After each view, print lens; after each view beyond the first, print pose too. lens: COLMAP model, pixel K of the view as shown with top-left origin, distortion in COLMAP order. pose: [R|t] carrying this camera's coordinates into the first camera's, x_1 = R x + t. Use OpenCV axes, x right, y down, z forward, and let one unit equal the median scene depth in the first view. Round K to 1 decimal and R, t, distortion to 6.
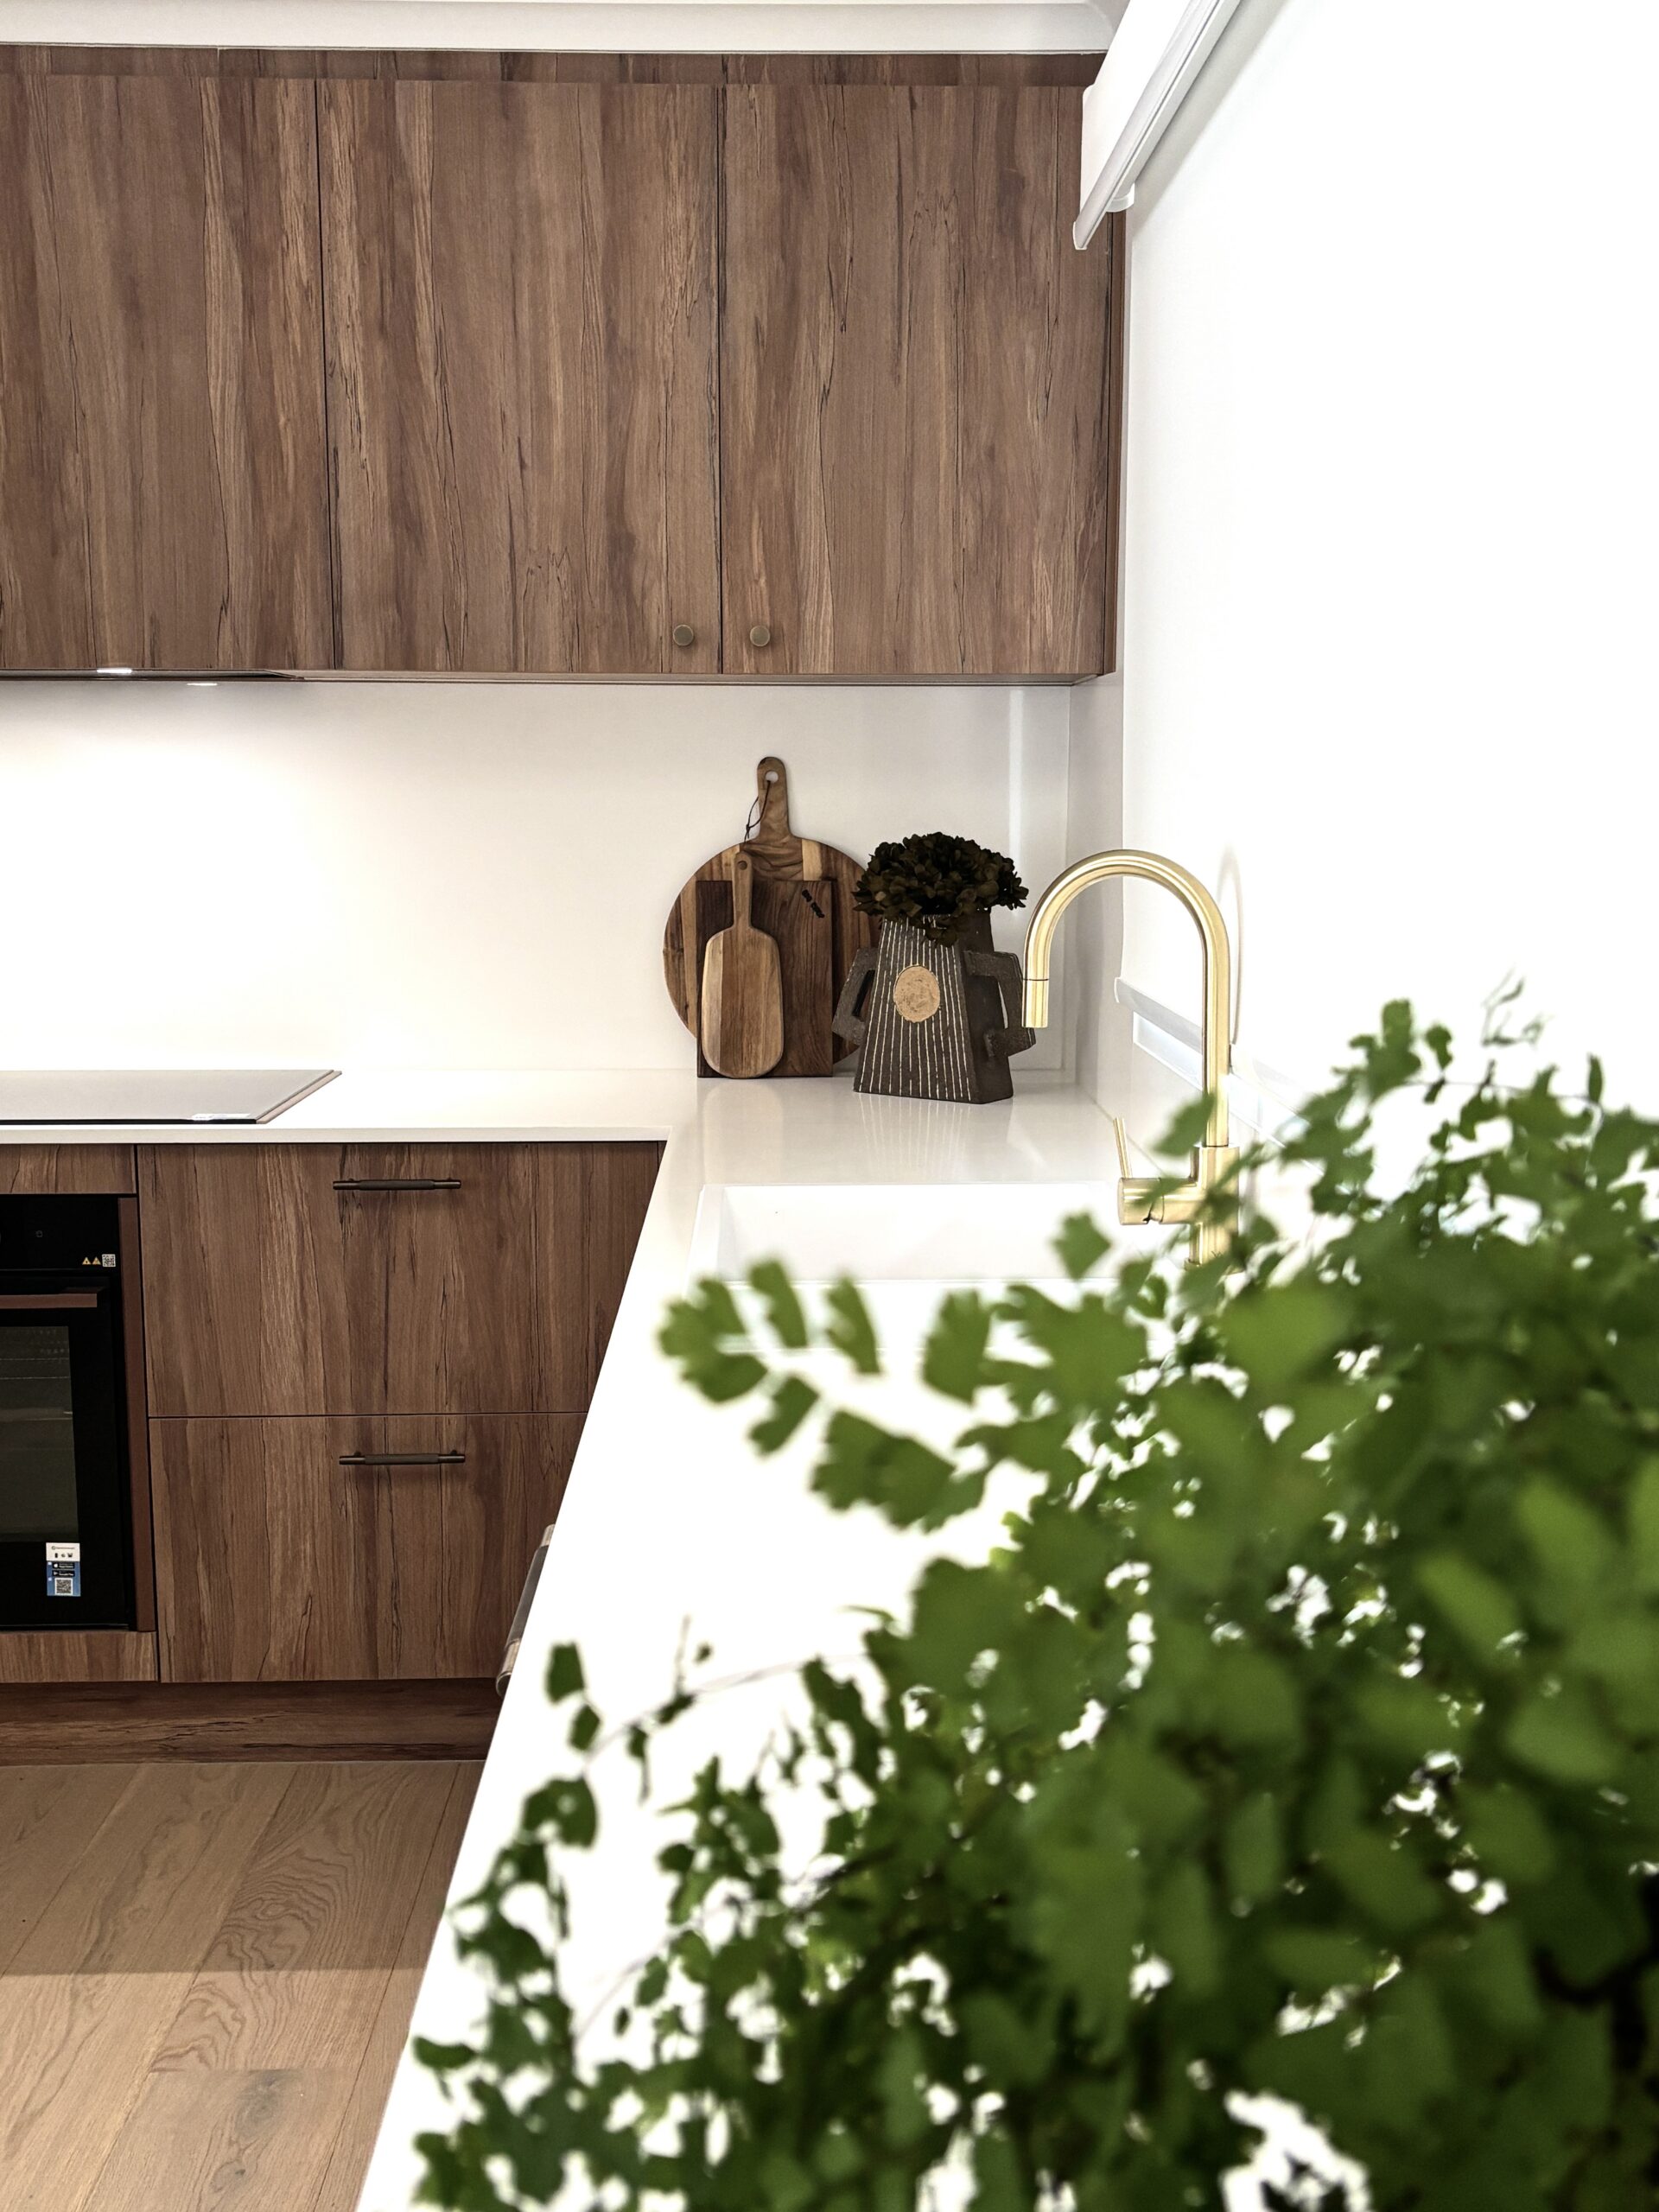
lens RADIAL K [[2333.2, 0, 835.2], [0, 2333.2, 1126.6], [0, 0, 1]] dist [0.064658, 0.000000]
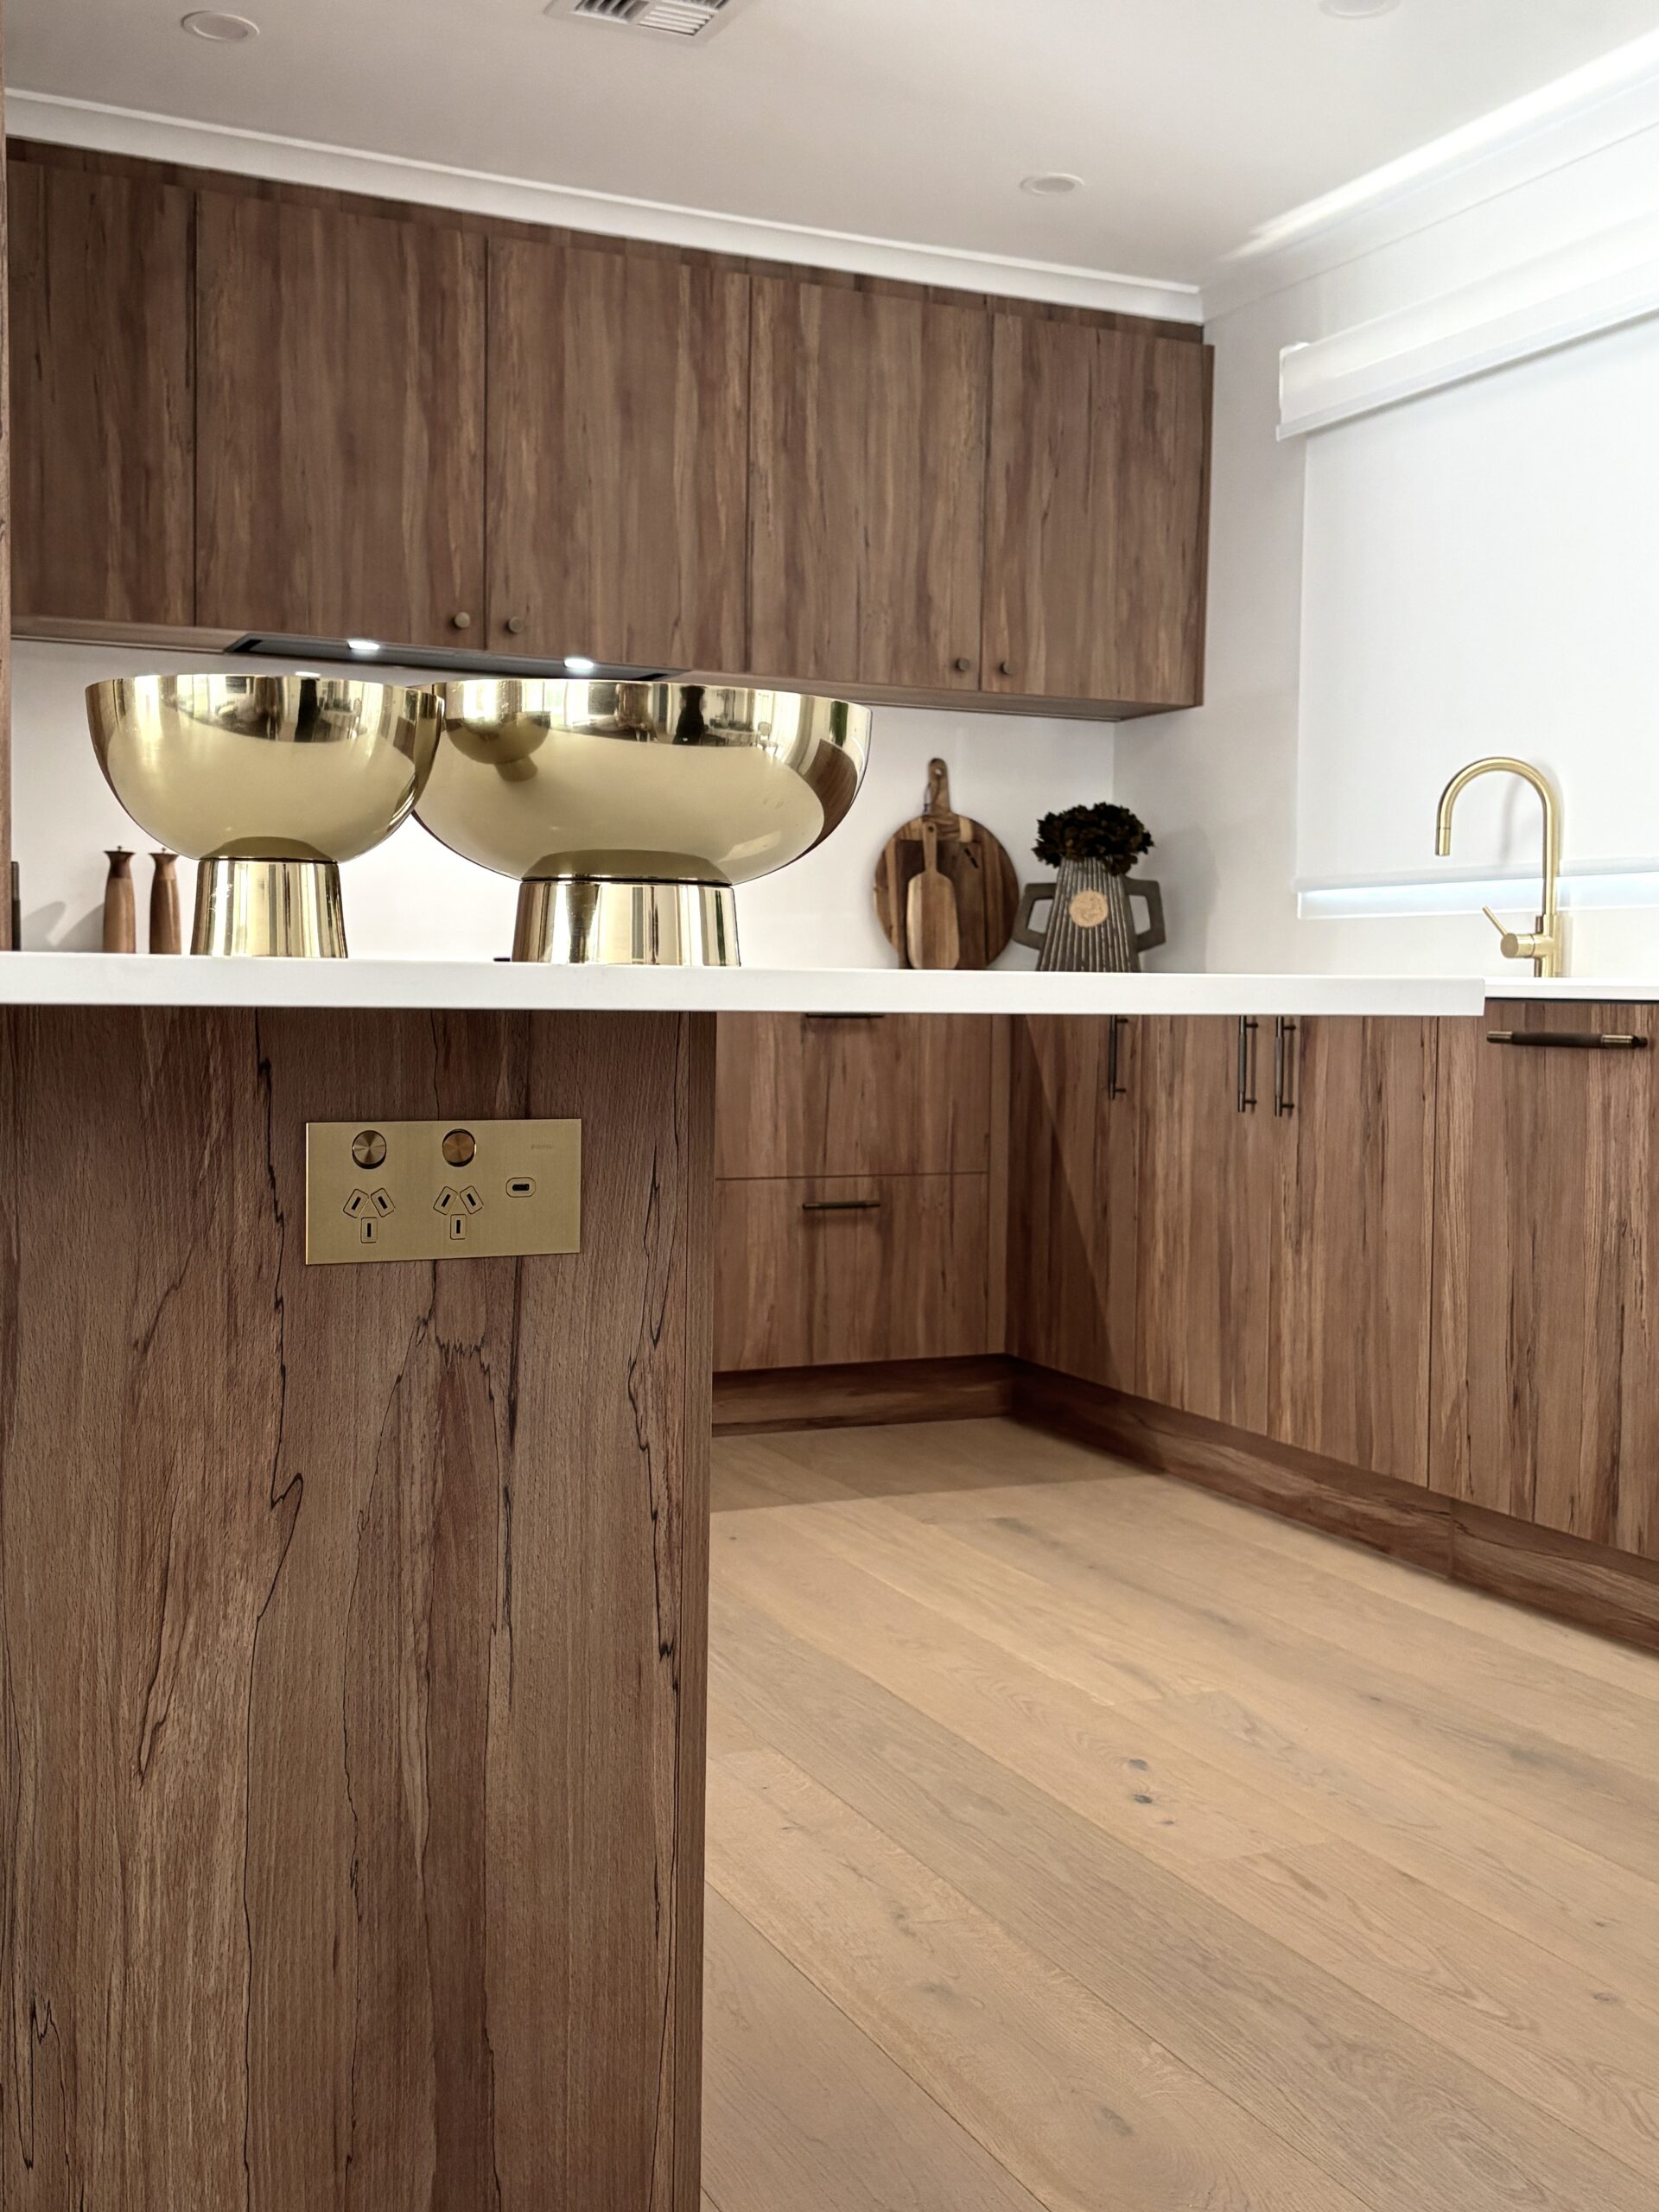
lens RADIAL K [[2333.2, 0, 830.5], [0, 2333.2, 1129.4], [0, 0, 1]] dist [0.064658, 0.000000]
pose [[0.915604, -0.009775, 0.401963, -0.759541], [0.040990, 0.996765, -0.069127, 0.191447], [-0.399988, 0.079770, 0.913043, -0.318042]]
